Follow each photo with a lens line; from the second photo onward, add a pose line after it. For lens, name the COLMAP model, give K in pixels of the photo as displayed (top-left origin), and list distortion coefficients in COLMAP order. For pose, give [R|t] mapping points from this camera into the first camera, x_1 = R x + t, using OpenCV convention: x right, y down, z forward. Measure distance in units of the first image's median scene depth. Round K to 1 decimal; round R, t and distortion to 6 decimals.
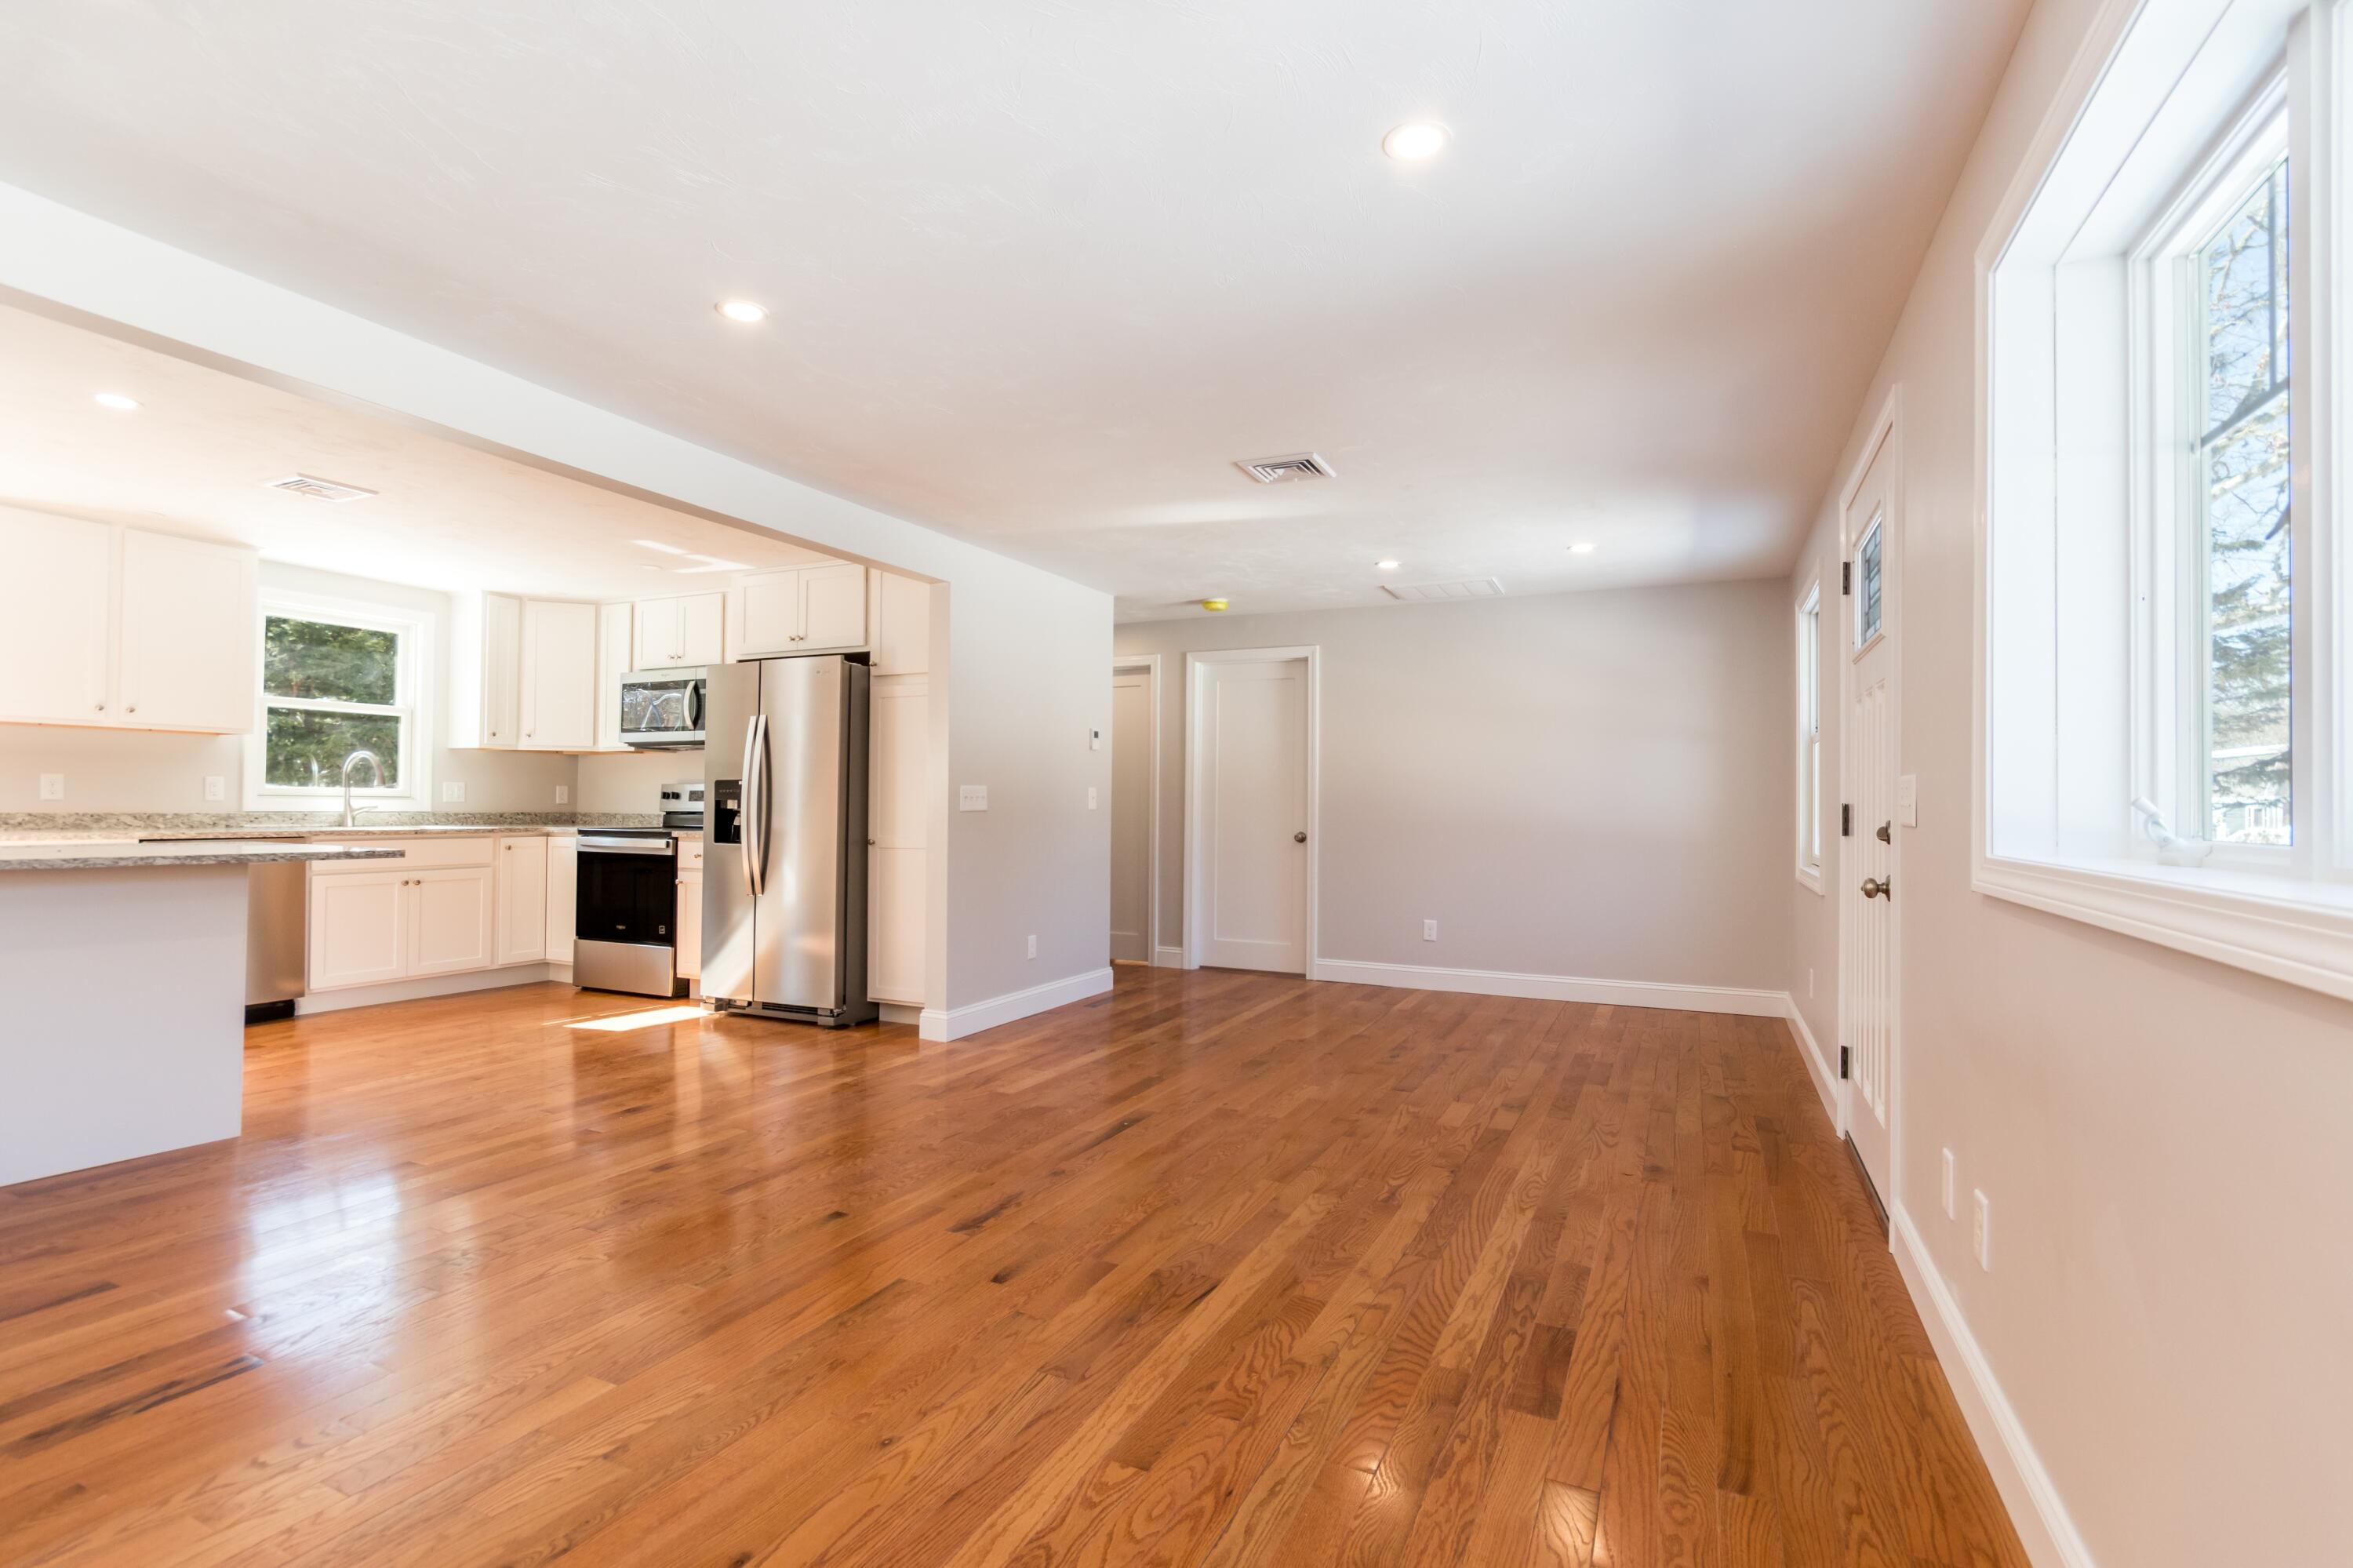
lens RADIAL K [[1084.4, 0, 1197.2], [0, 1084.4, 791.5], [0, 0, 1]] dist [0.000951, -0.000159]
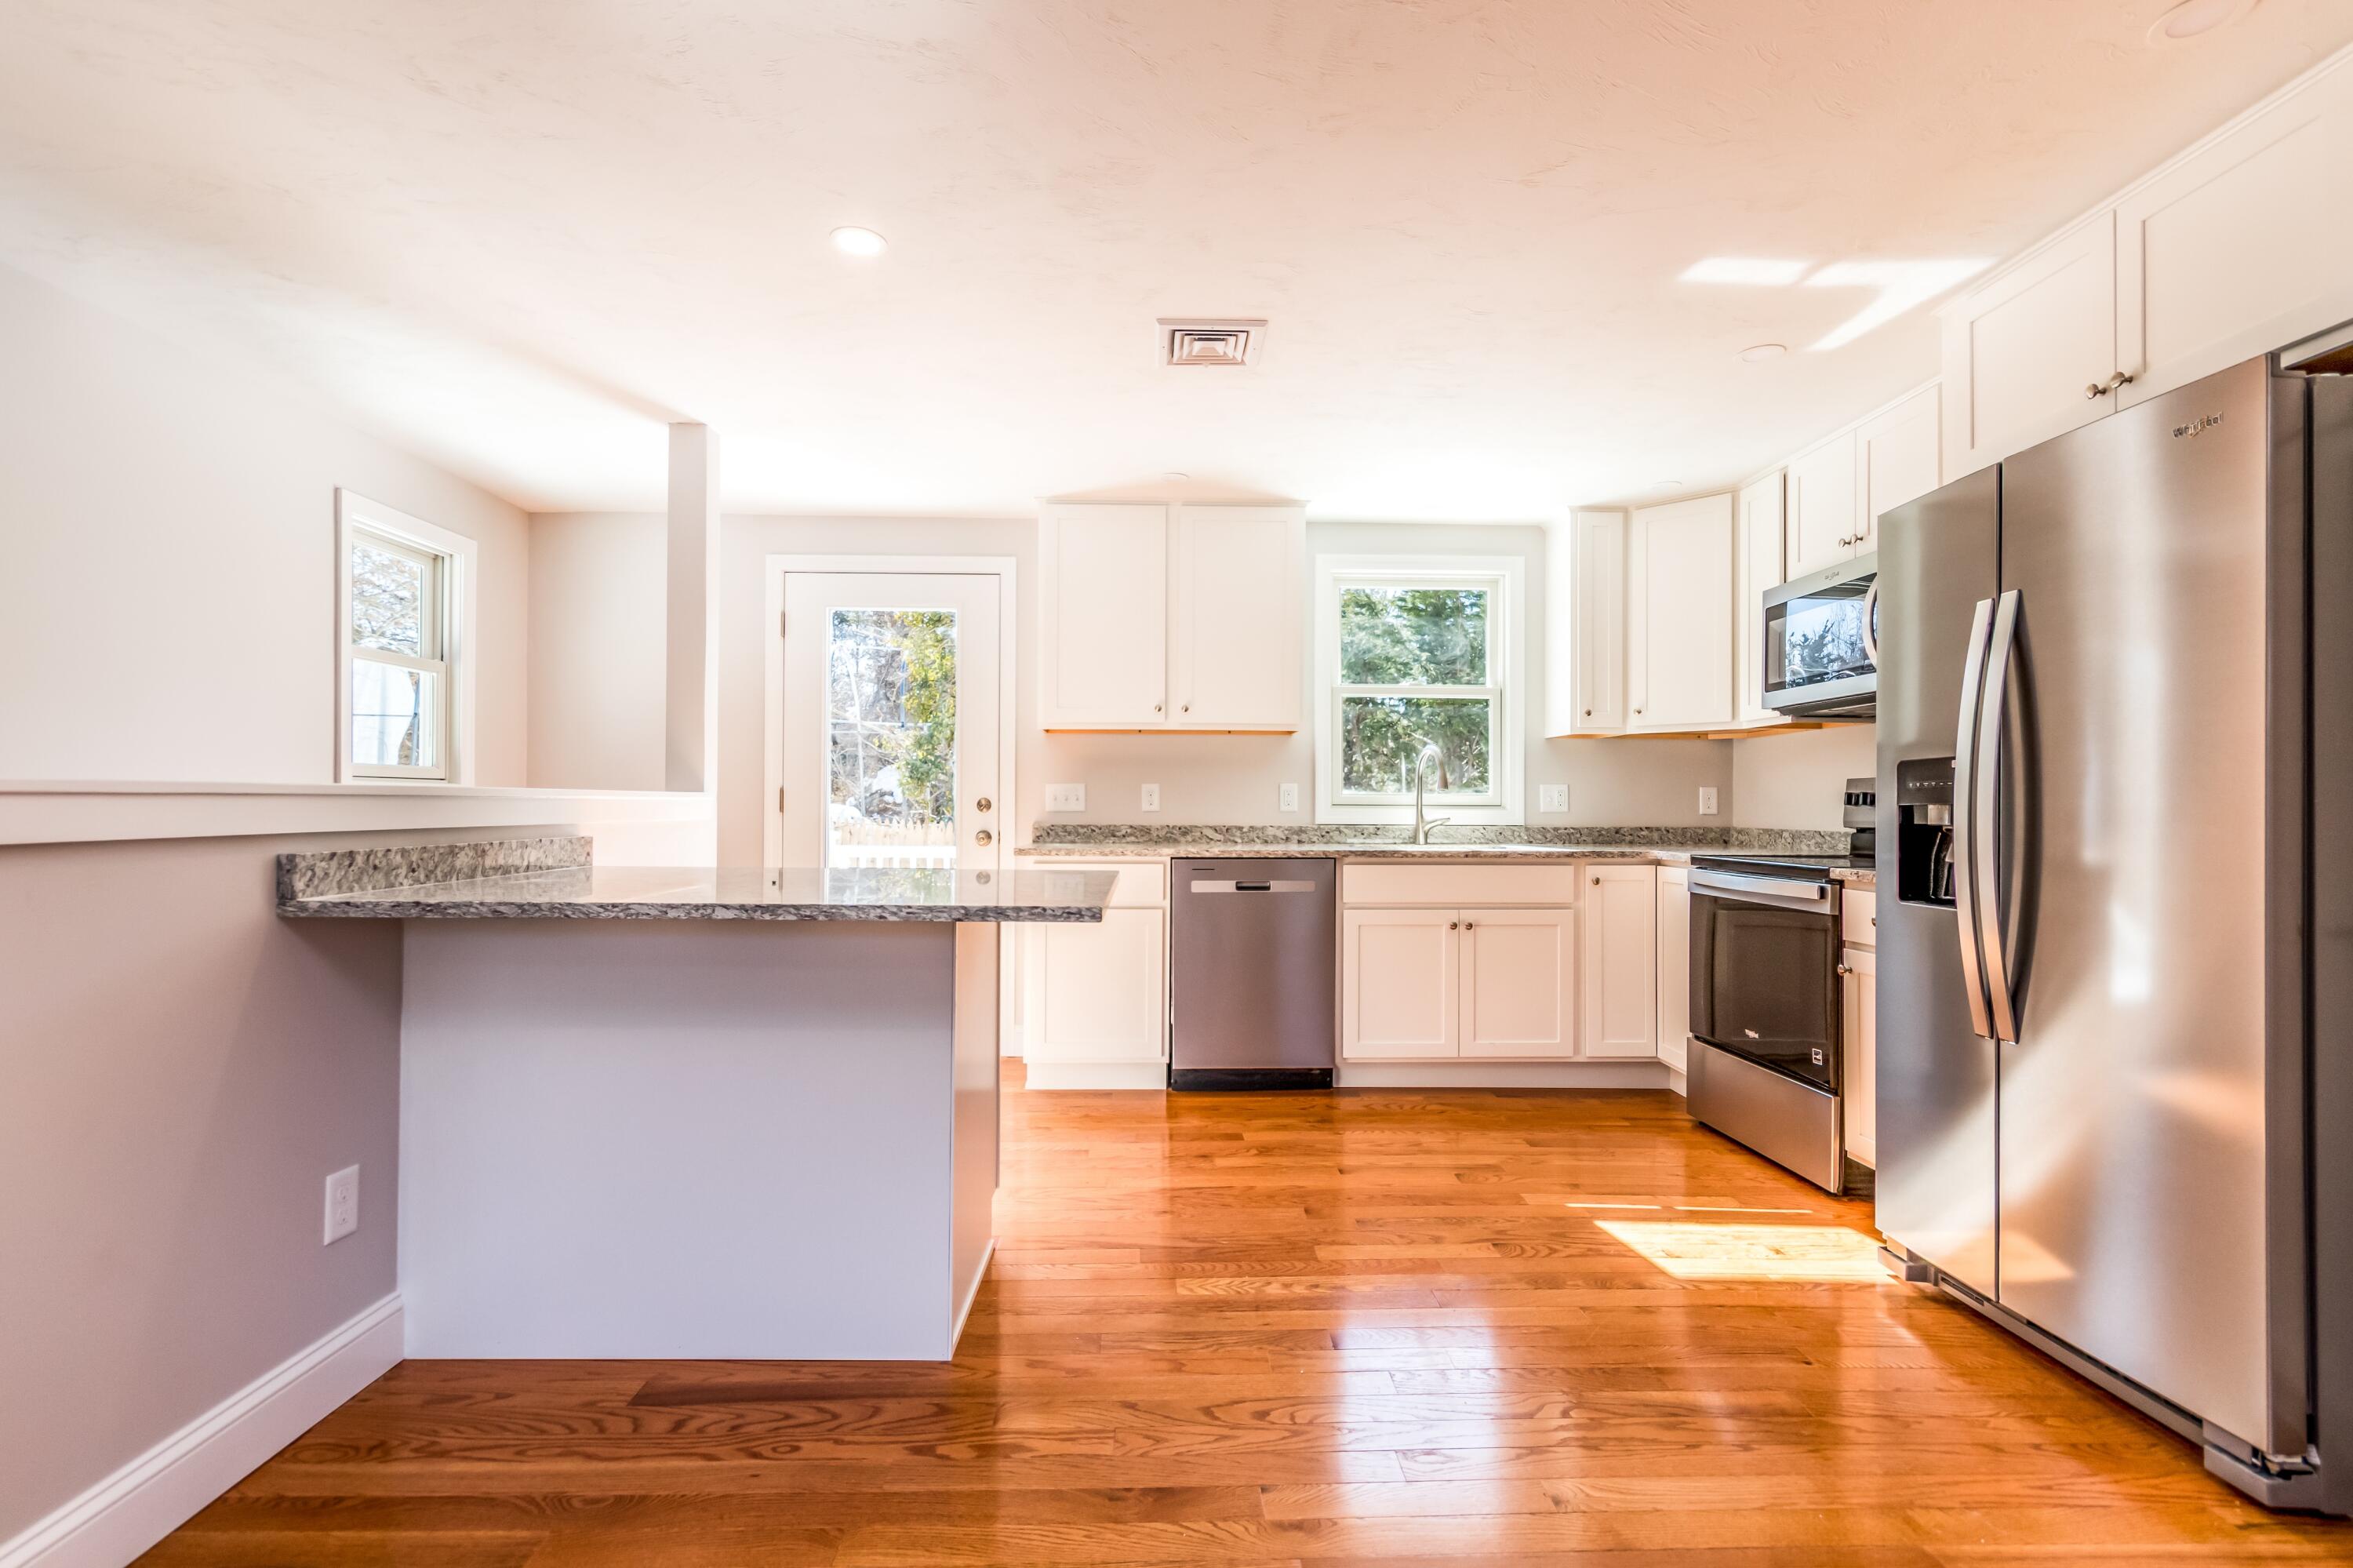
lens RADIAL K [[1084.4, 0, 1178.7], [0, 1084.4, 794.2], [0, 0, 1]] dist [0.000951, -0.000159]
pose [[0.445116, -0.018955, -0.895272, -0.176834], [0.012390, 0.999811, -0.015008, 0.006556], [0.895387, -0.004412, 0.445267, 0.538862]]
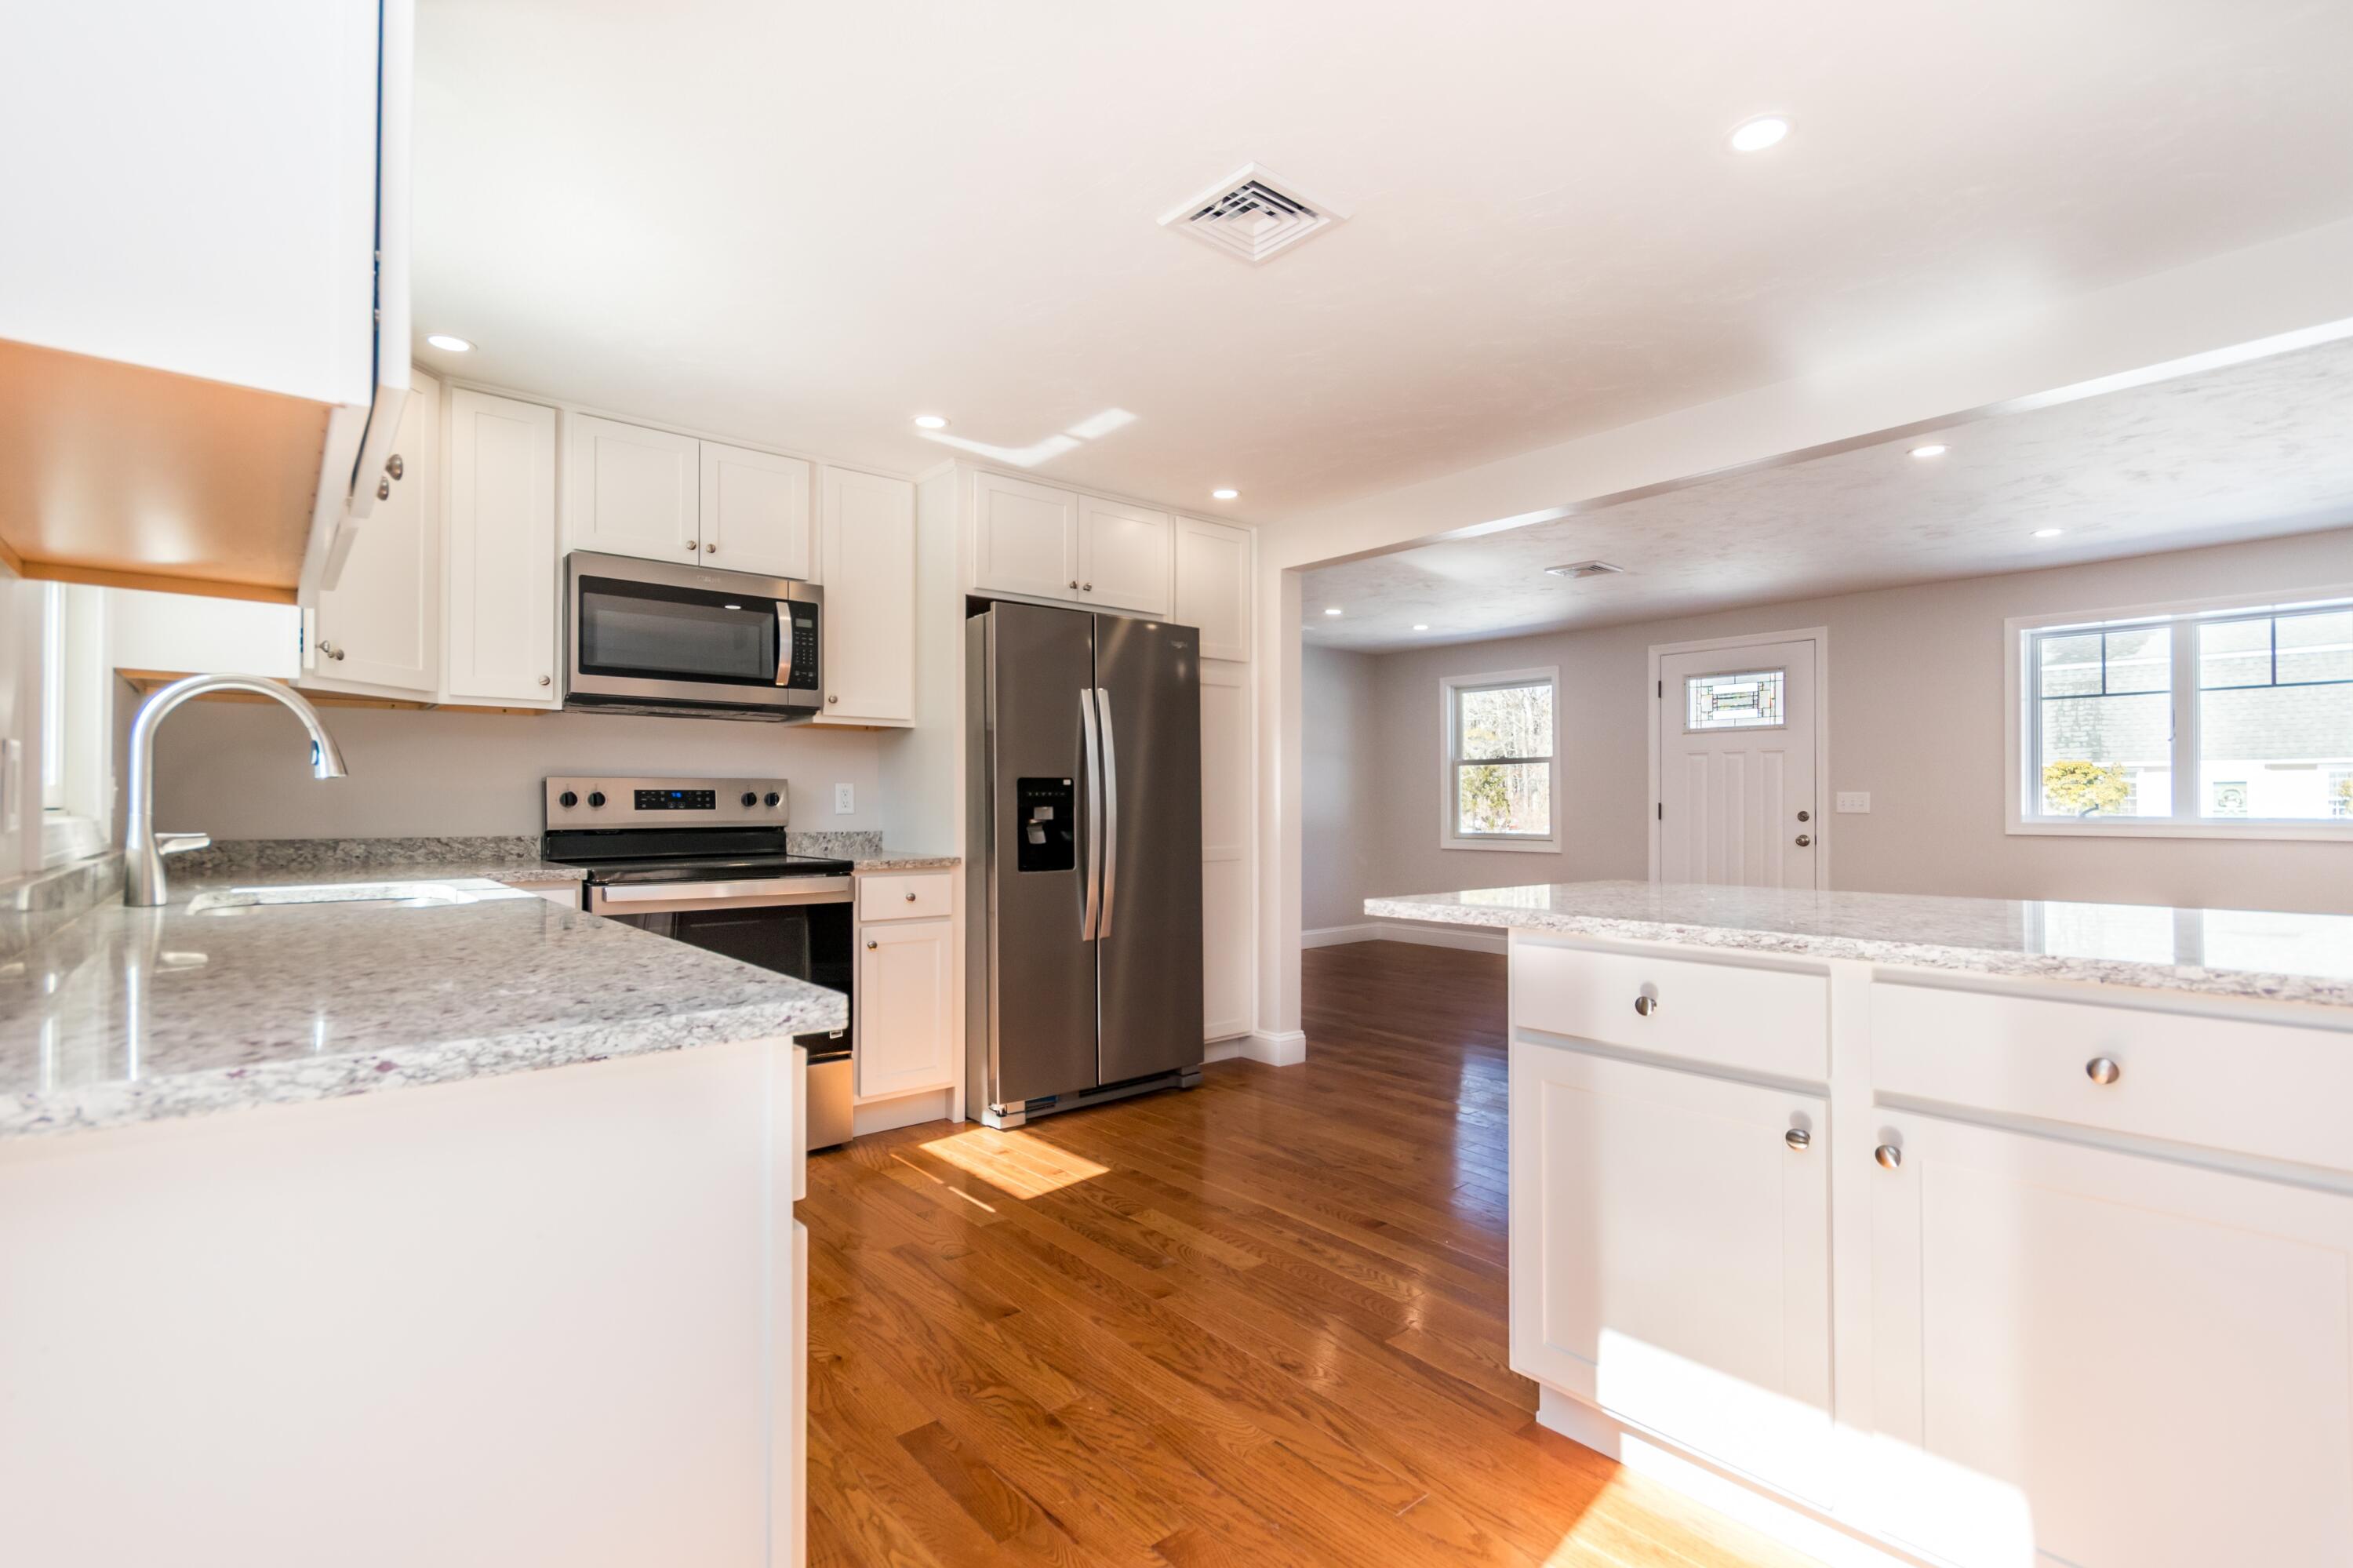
lens RADIAL K [[1084.4, 0, 1186.7], [0, 1084.4, 793.9], [0, 0, 1]] dist [0.000951, -0.000159]
pose [[0.416454, -0.001300, 0.909156, -1.018893], [-0.008426, 0.999951, 0.005290, -0.004537], [-0.909118, -0.009864, 0.416423, 0.637961]]
